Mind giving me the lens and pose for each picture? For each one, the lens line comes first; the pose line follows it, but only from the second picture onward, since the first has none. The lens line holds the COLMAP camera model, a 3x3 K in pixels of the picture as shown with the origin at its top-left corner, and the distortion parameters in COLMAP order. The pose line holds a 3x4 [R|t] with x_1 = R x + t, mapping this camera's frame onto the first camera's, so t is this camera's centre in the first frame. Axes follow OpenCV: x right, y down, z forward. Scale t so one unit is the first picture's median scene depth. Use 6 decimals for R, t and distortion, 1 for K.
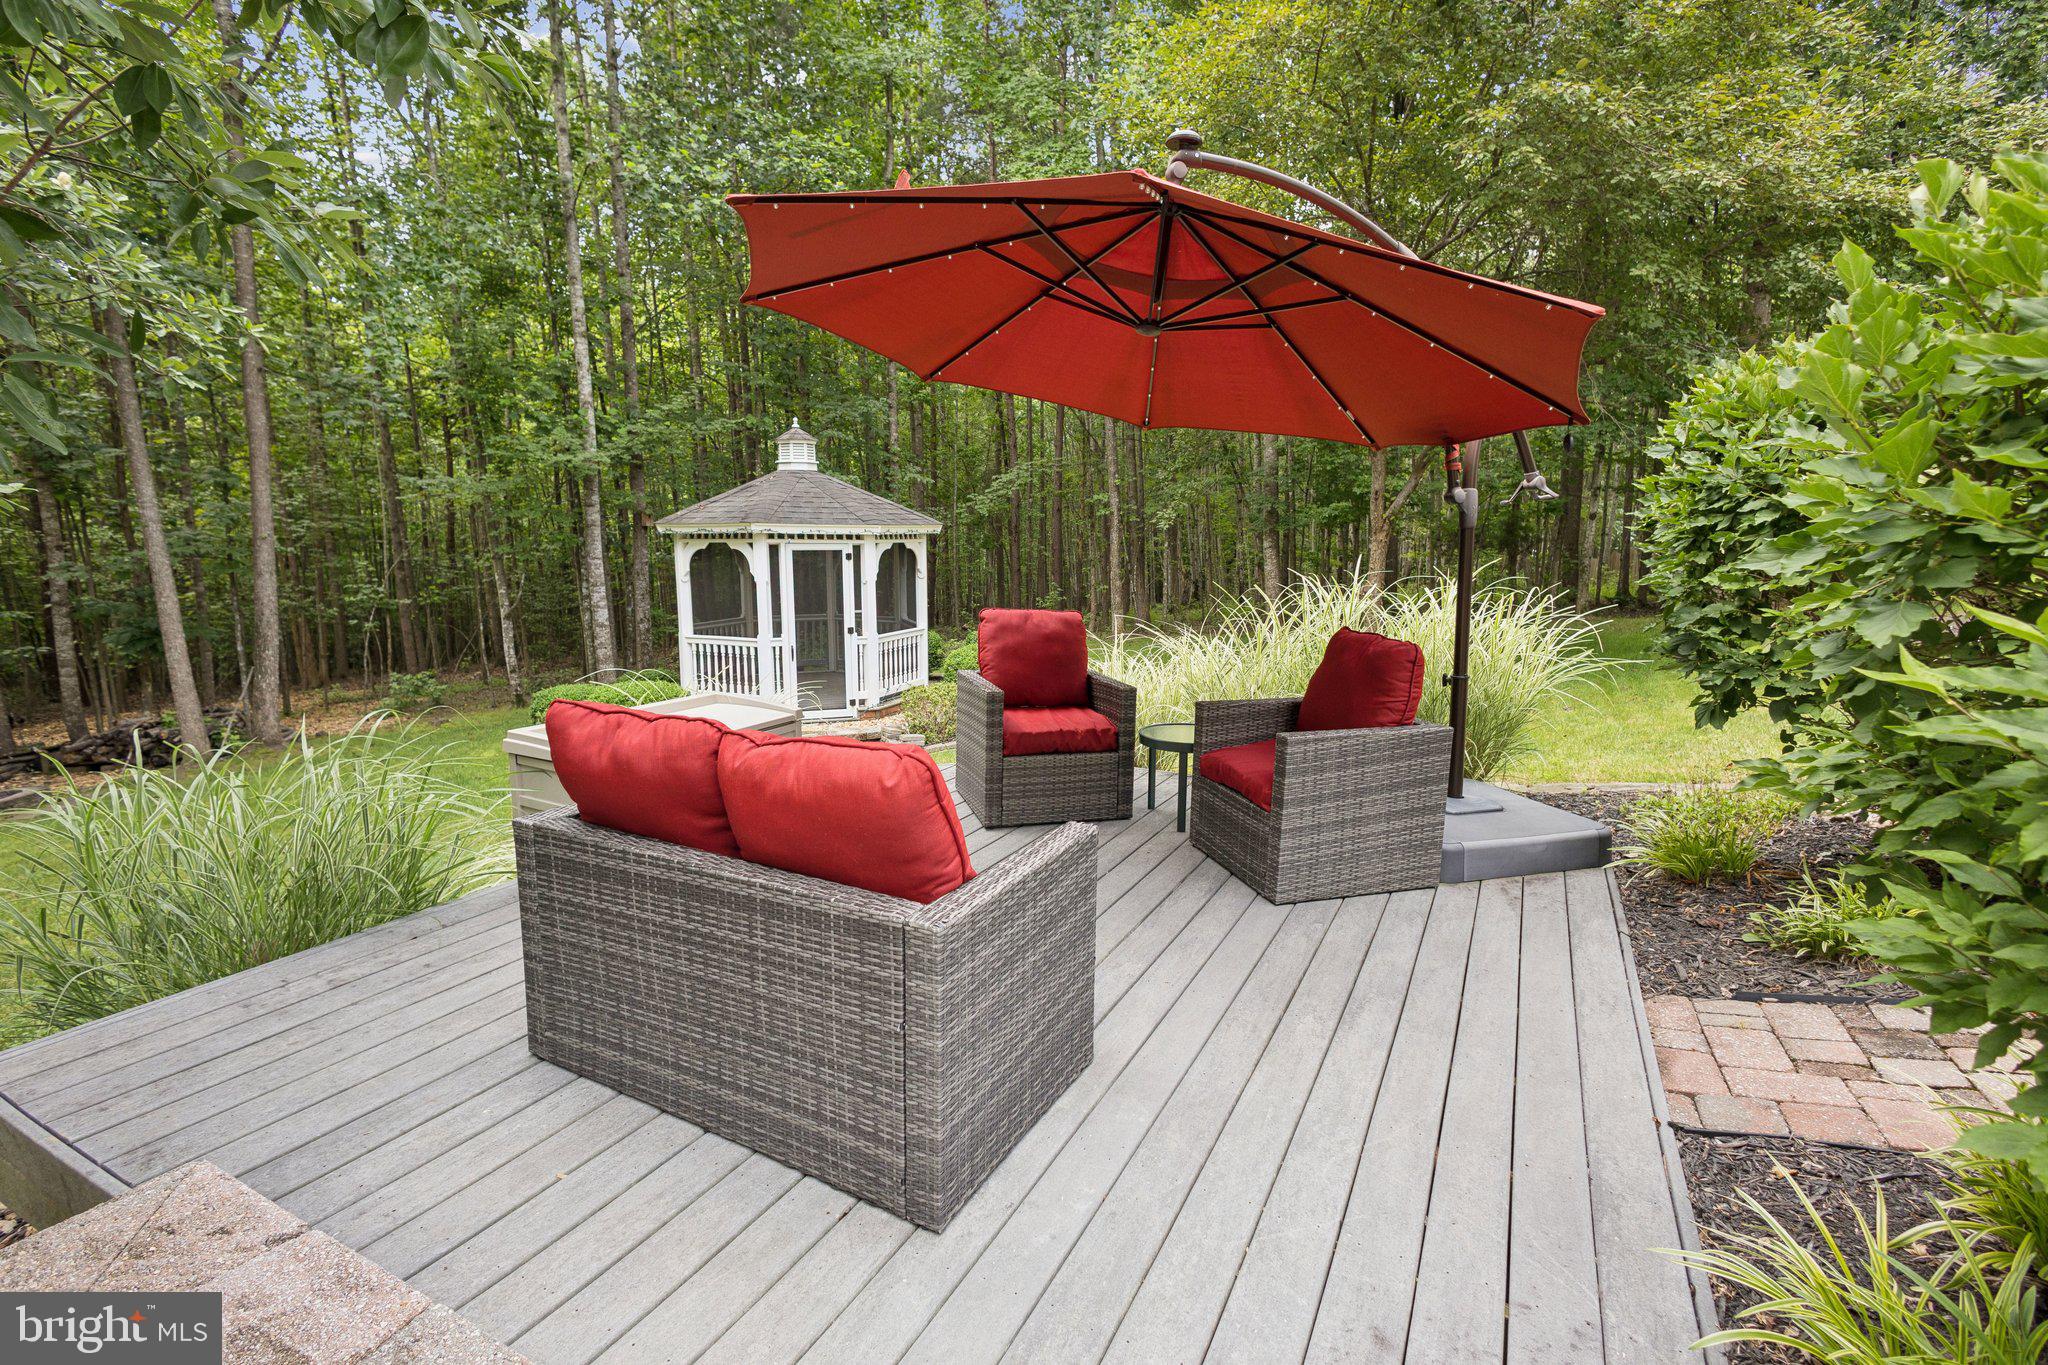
lens RADIAL K [[949.9, 0, 1020.0], [0, 949.9, 677.3], [0, 0, 1]] dist [0.003189, -0.000063]
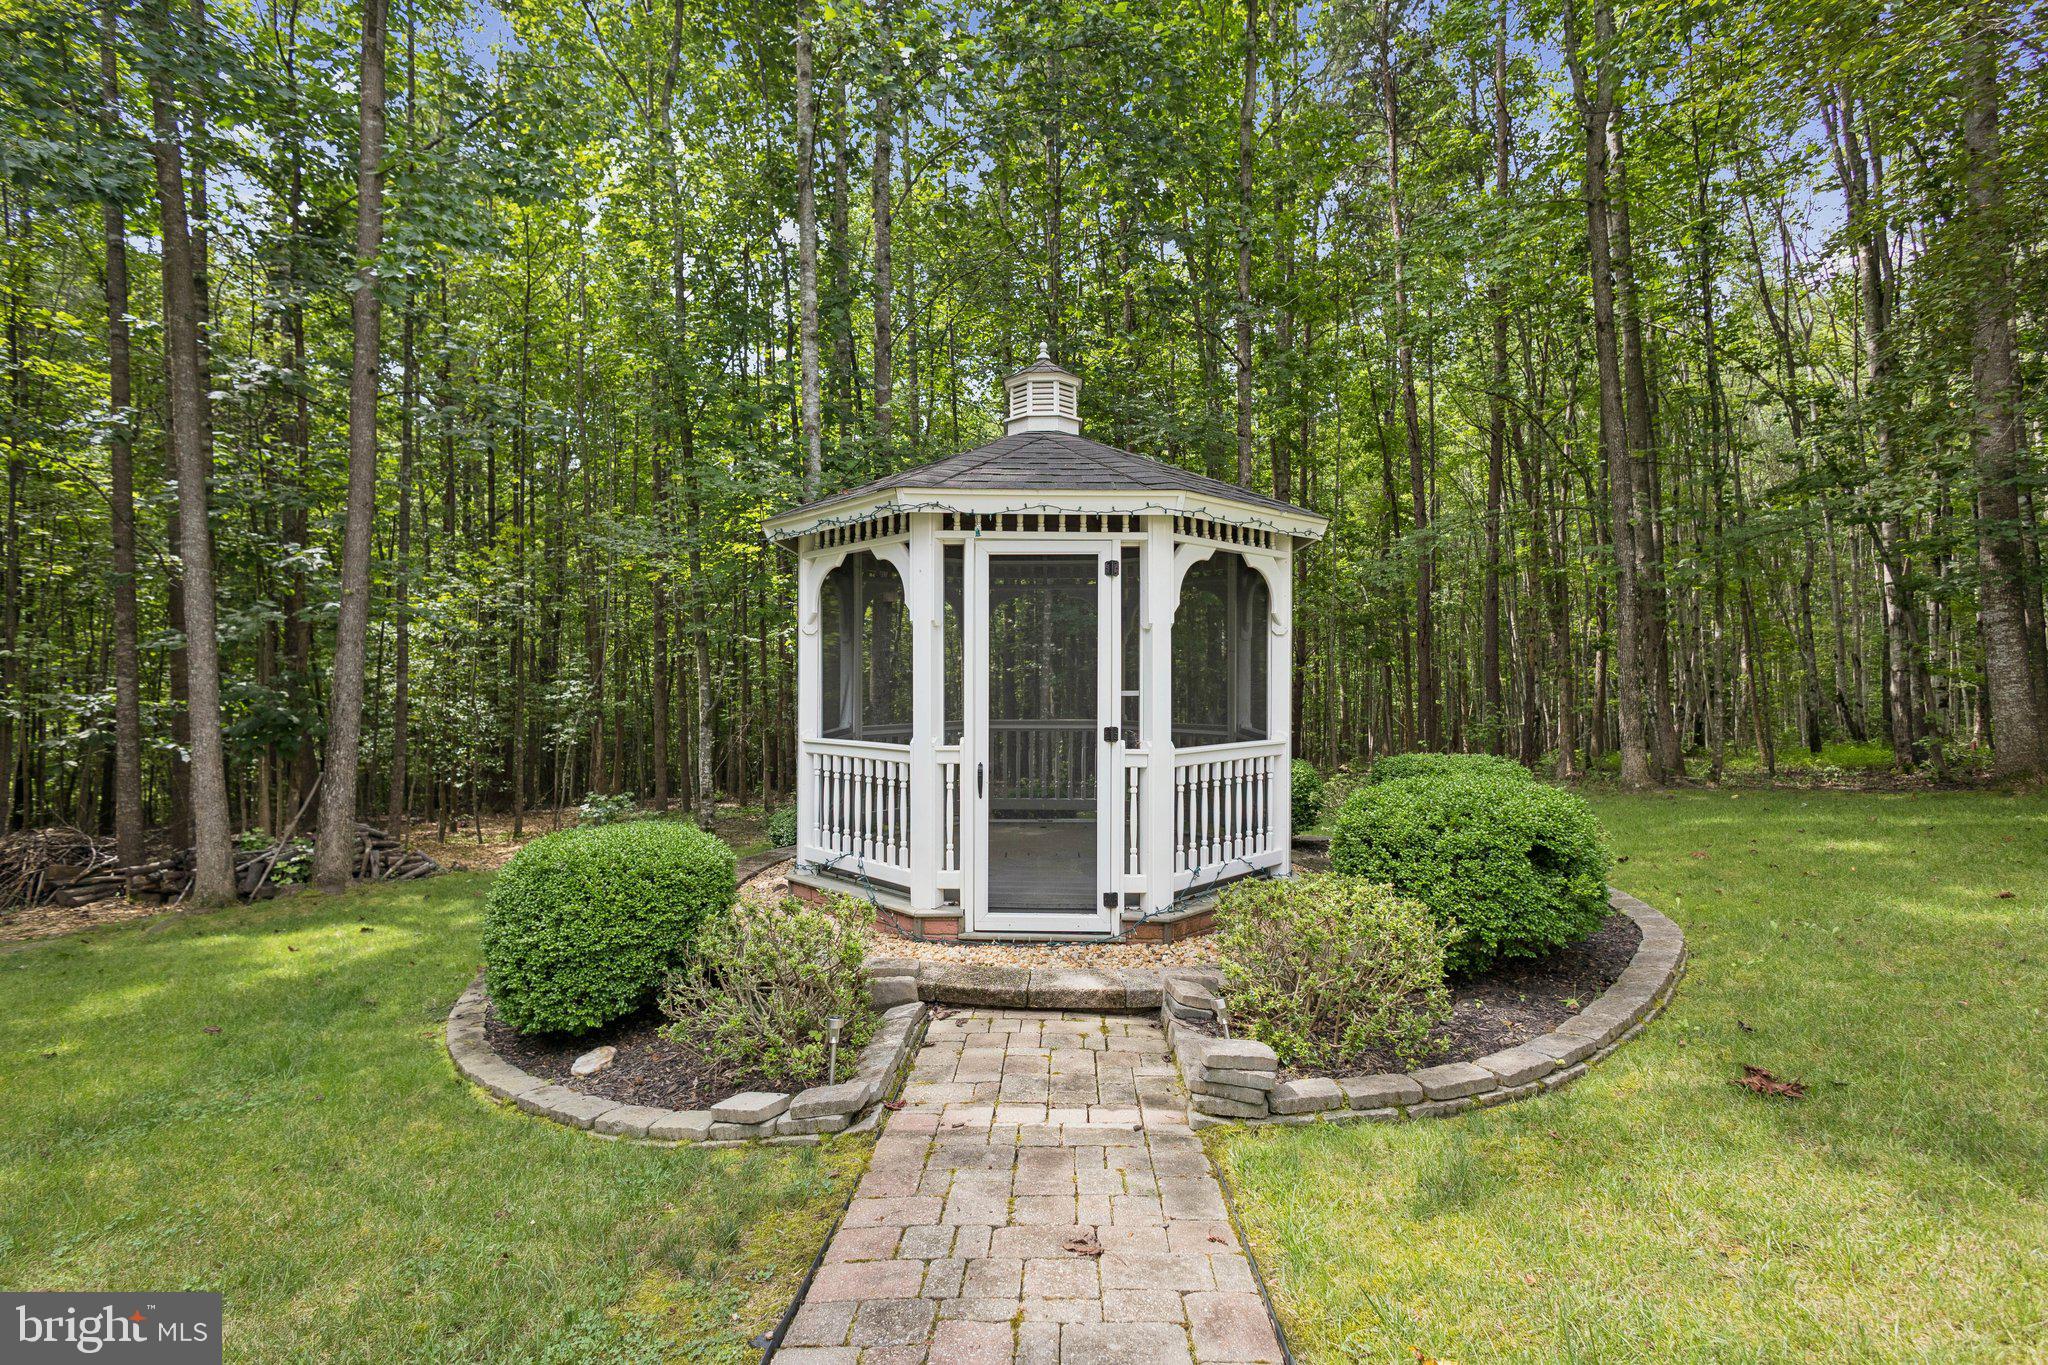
lens RADIAL K [[949.9, 0, 1031.4], [0, 949.9, 688.5], [0, 0, 1]] dist [0.003189, -0.000063]
pose [[0.934192, 0.005725, -0.356724, -0.055292], [-0.055986, 0.989836, -0.130730, -0.010639], [0.352350, 0.142099, 0.925017, 0.571799]]
